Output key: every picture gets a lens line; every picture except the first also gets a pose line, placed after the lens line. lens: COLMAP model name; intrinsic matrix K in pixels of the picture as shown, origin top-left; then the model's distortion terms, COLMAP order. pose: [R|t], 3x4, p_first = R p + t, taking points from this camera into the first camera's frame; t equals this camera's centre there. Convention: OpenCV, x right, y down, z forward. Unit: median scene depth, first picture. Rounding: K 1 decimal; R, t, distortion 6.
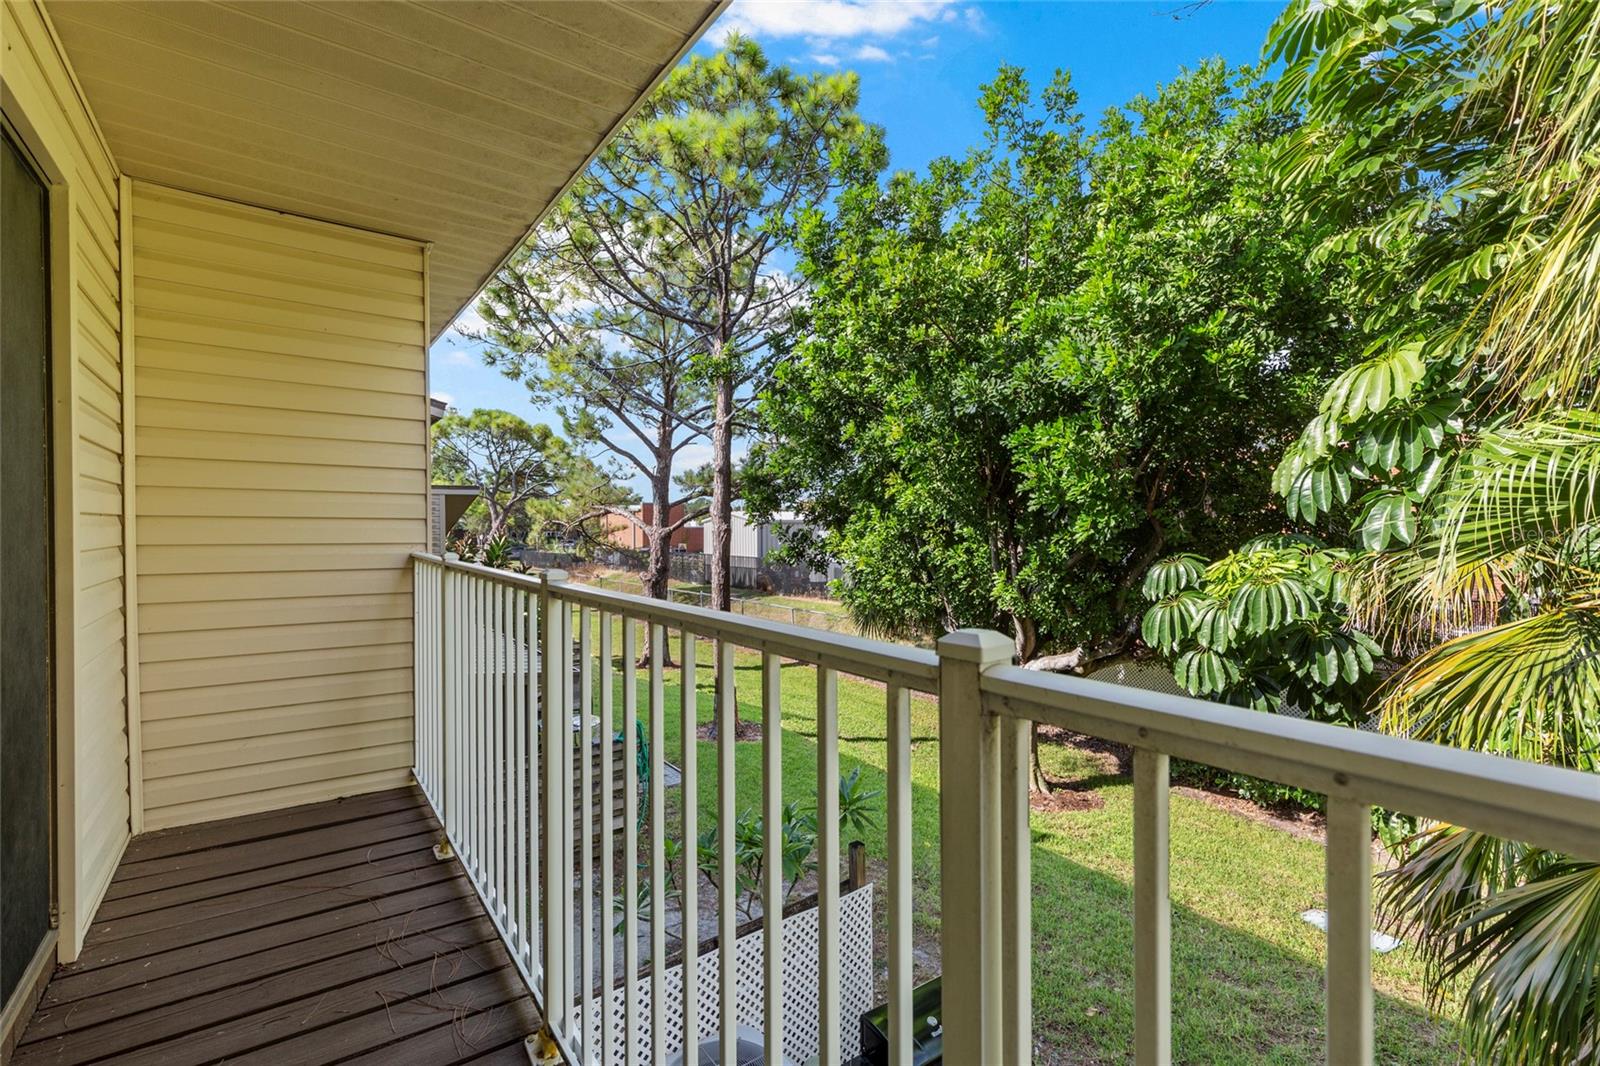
lens RADIAL K [[725.7, 0, 800.0], [0, 725.7, 533.0], [0, 0, 1]] dist [-0.000748, -0.000260]
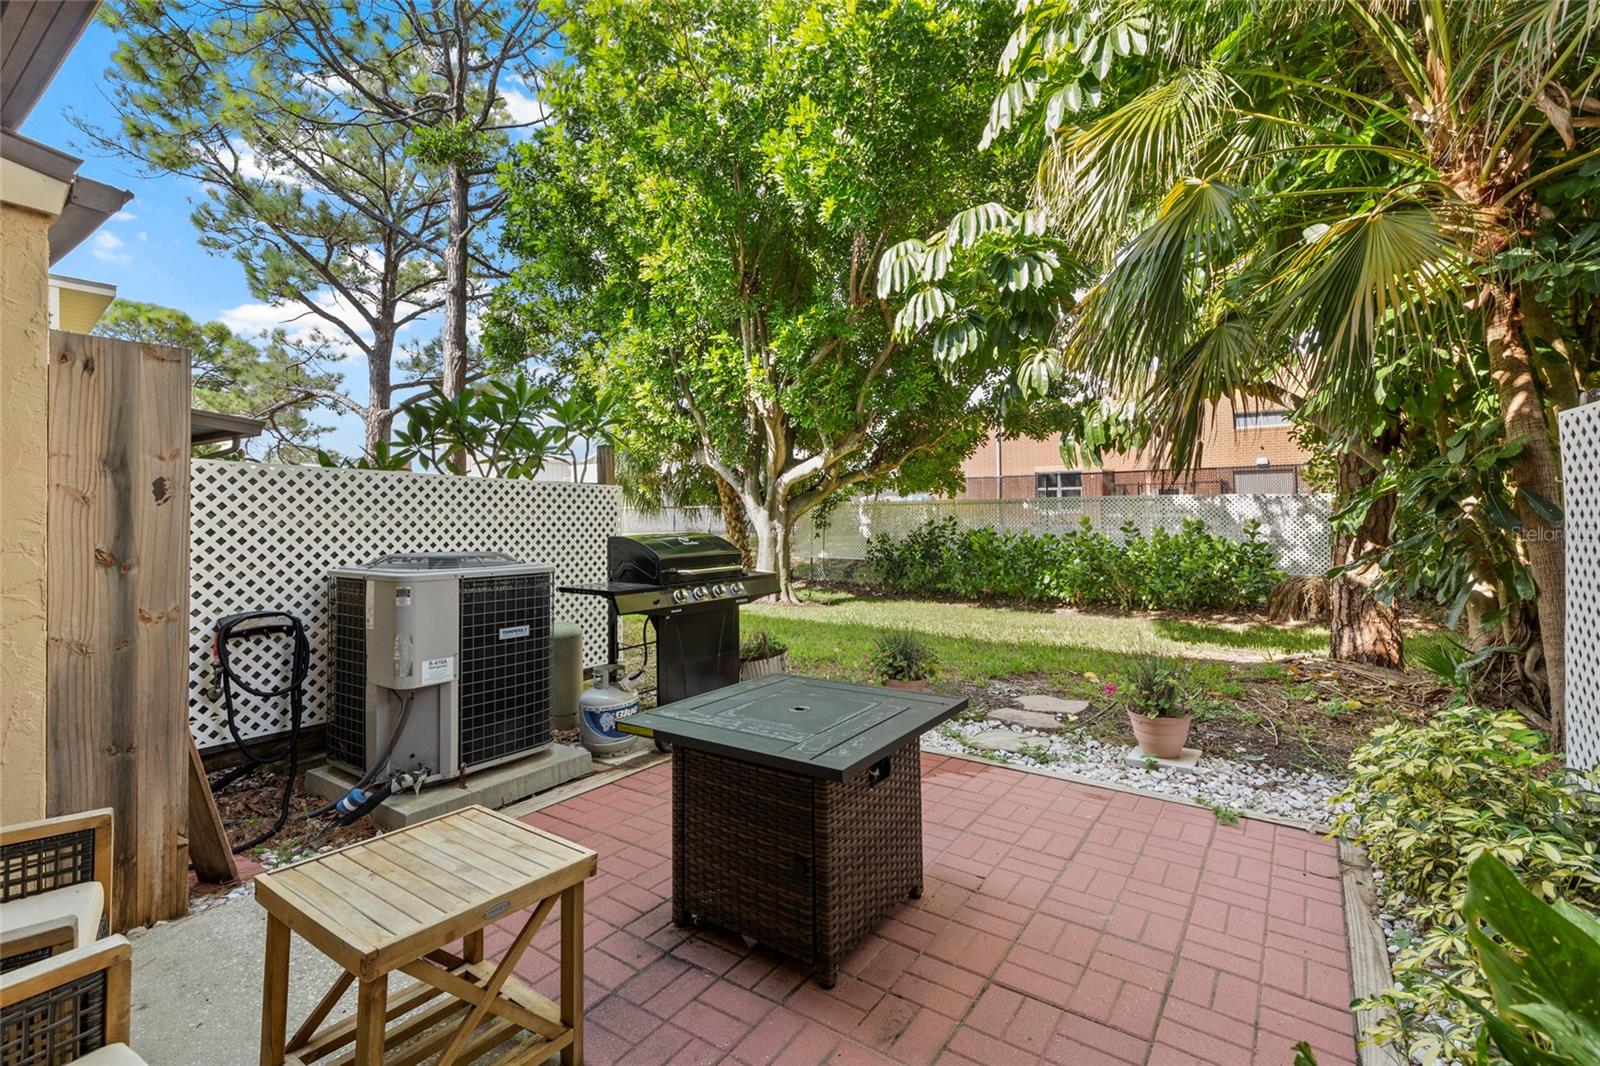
lens RADIAL K [[720.3, 0, 811.4], [0, 720.3, 514.5], [0, 0, 1]] dist [-0.000166, -0.000284]
pose [[0.940682, -0.004314, 0.339263, 0.004913], [0.006025, 0.999974, -0.003991, 0.249305], [-0.339237, 0.005798, 0.940683, 0.008944]]
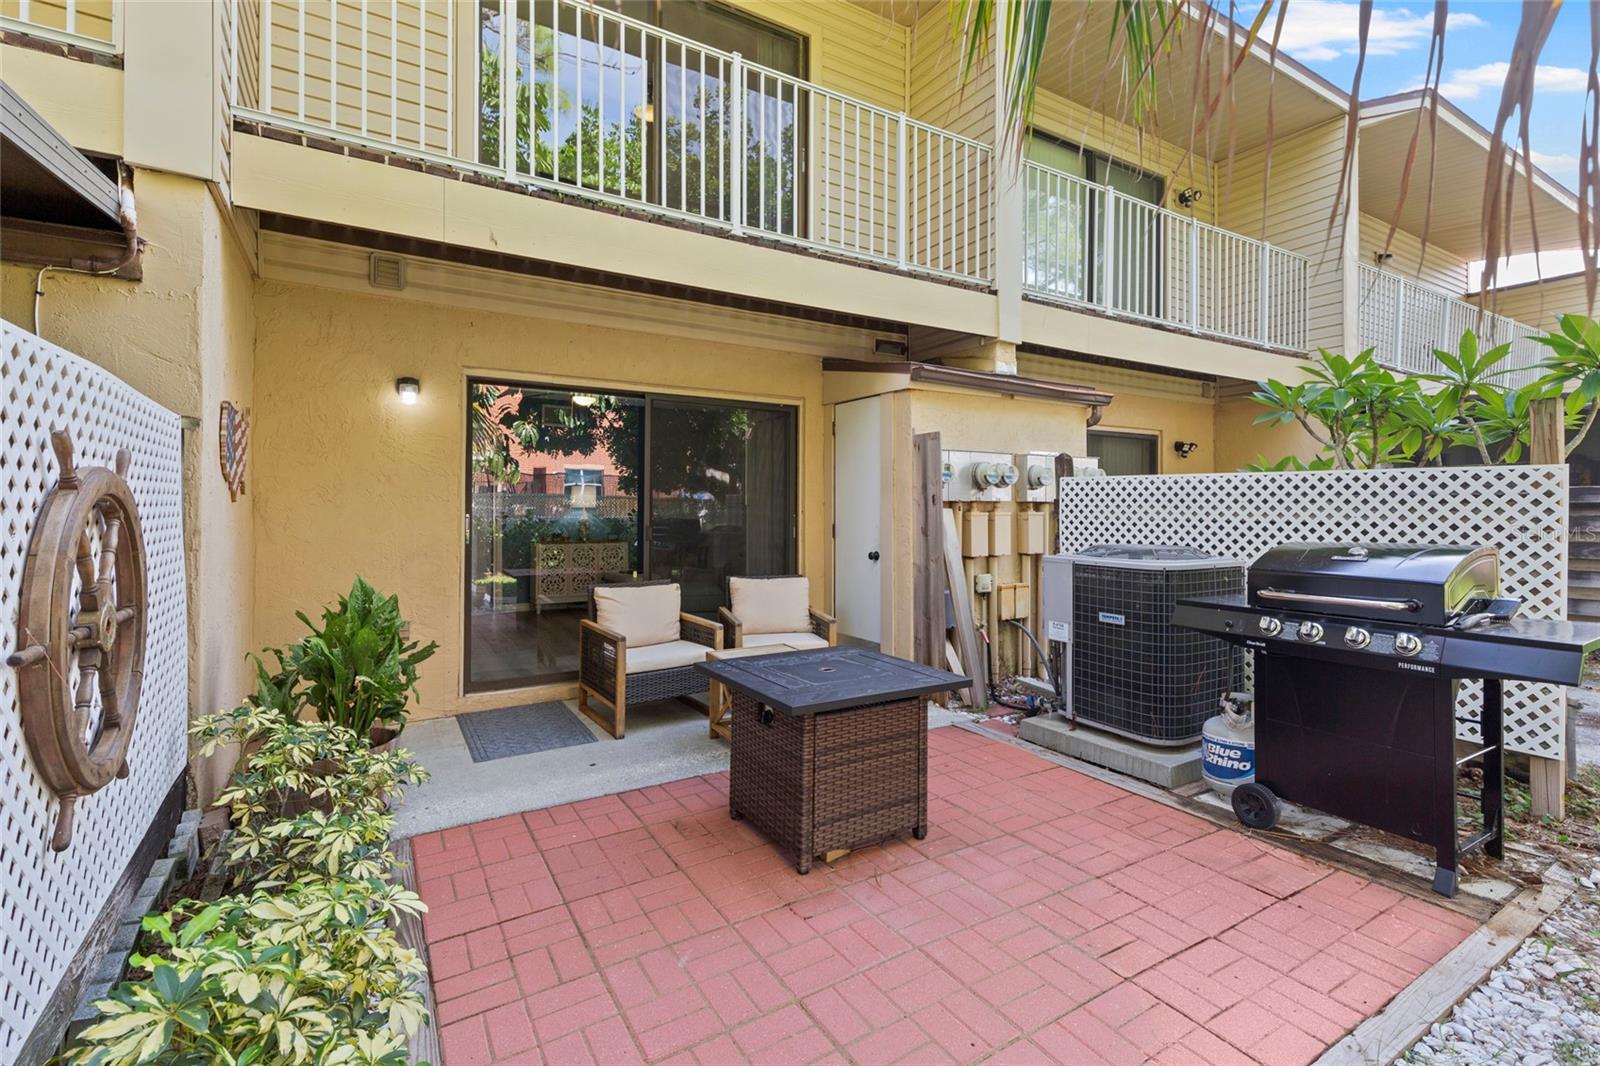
lens RADIAL K [[720.3, 0, 811.4], [0, 720.3, 514.5], [0, 0, 1]] dist [-0.000166, -0.000284]
pose [[-0.068856, 0.007079, -0.997602, 1.631246], [-0.004591, 0.999962, 0.007413, 0.234951], [0.997616, 0.005090, -0.068821, 1.042928]]
